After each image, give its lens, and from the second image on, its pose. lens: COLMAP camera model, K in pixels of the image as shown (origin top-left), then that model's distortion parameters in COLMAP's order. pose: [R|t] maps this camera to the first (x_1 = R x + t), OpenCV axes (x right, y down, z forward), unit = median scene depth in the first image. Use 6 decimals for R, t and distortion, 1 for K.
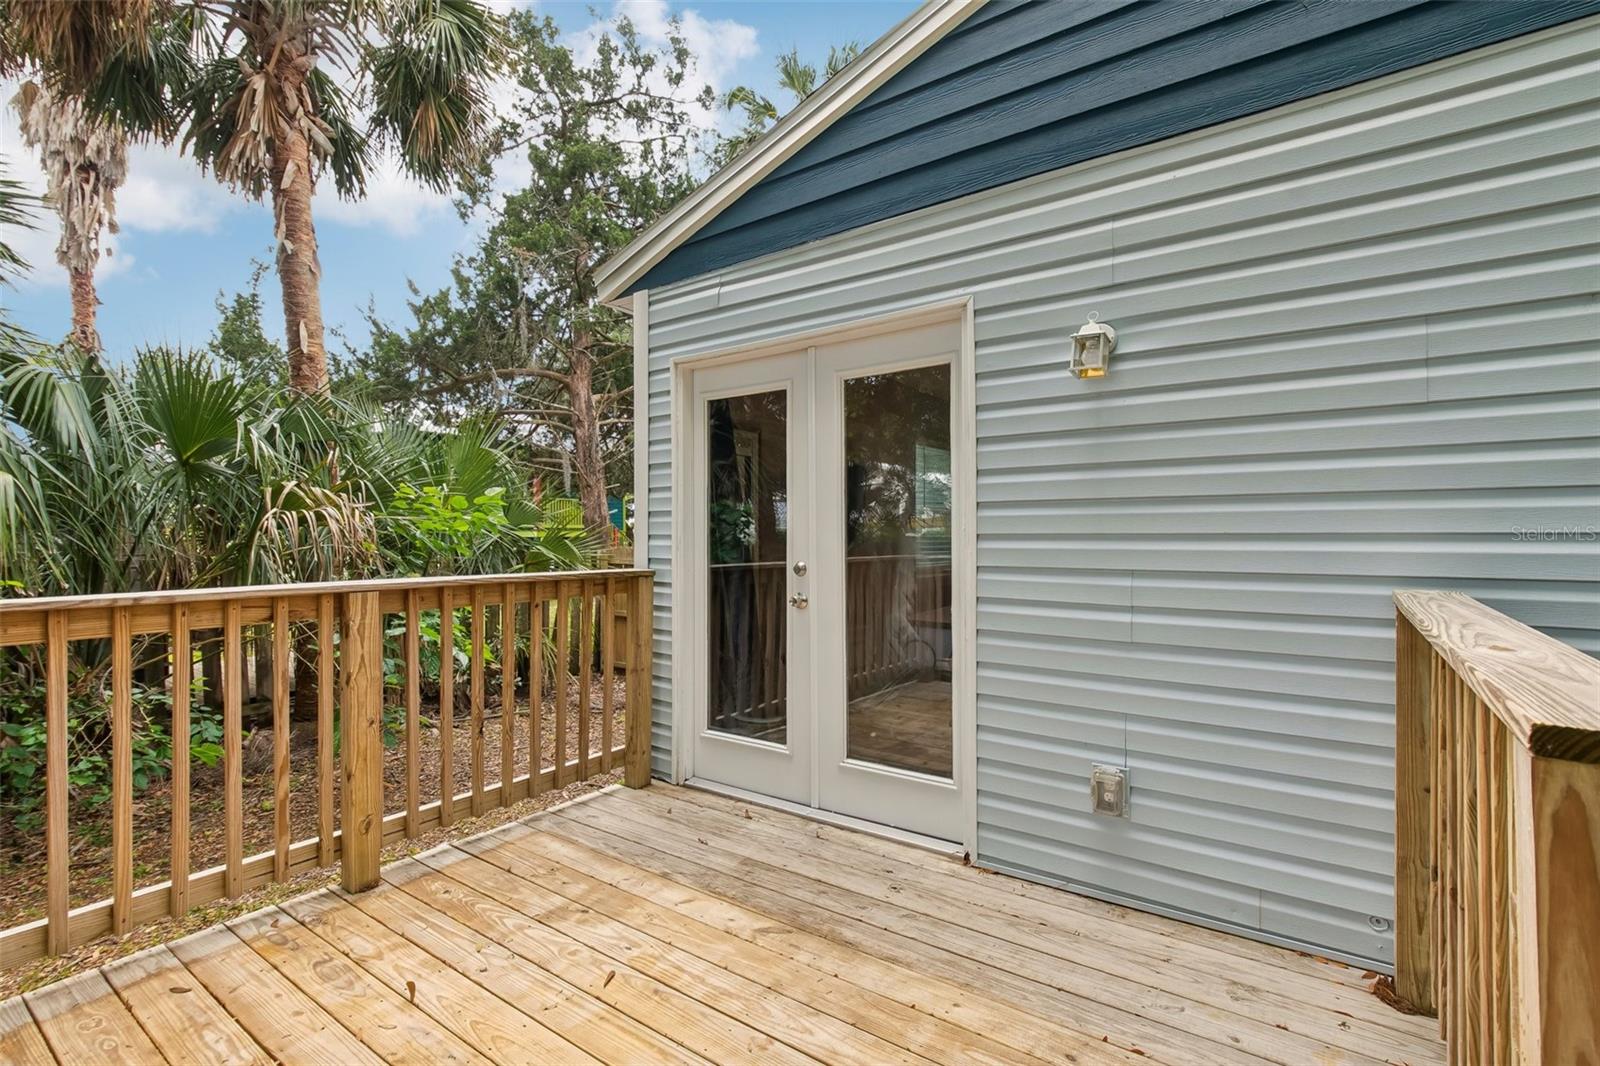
lens RADIAL K [[725.9, 0, 798.7], [0, 725.9, 536.0], [0, 0, 1]] dist [0.000728, -0.002149]
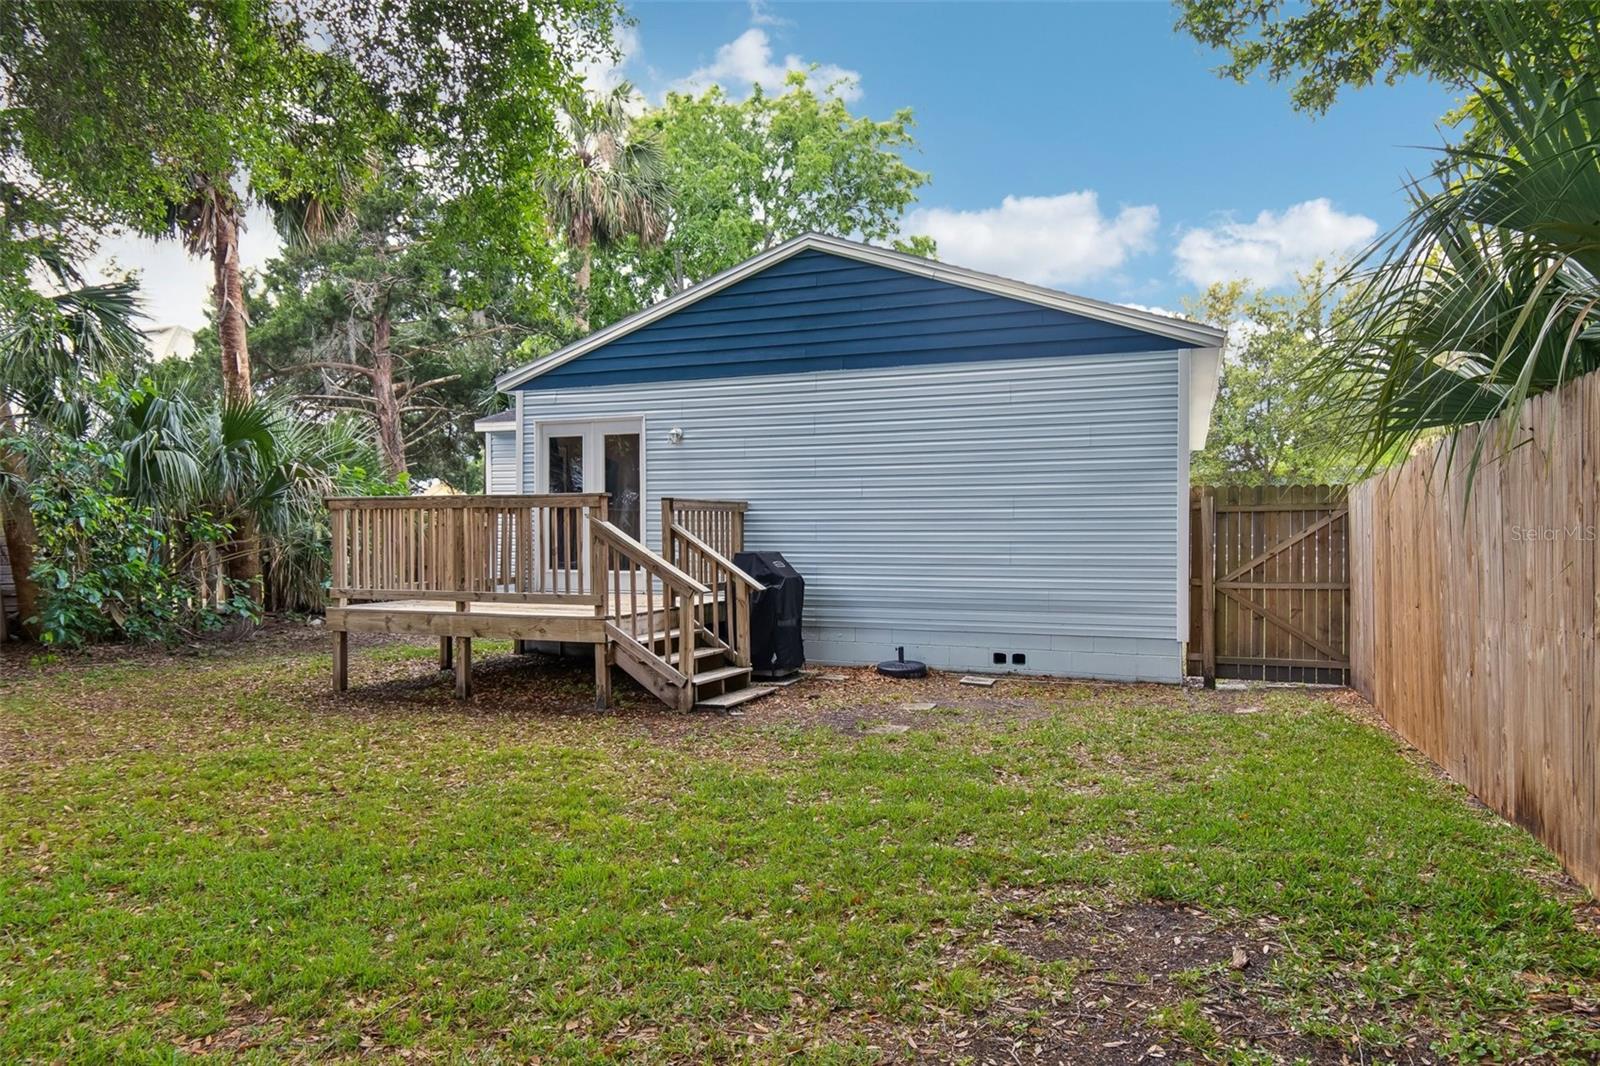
lens RADIAL K [[1013.1, 0, 800.4], [0, 1013.1, 534.3], [0, 0, 1]] dist [-0.021447, 0.000072]
pose [[0.970308, 0.003104, 0.241851, -0.124538], [-0.003831, 0.999989, 0.002538, 0.132954], [-0.241841, -0.003389, 0.970310, -2.525031]]
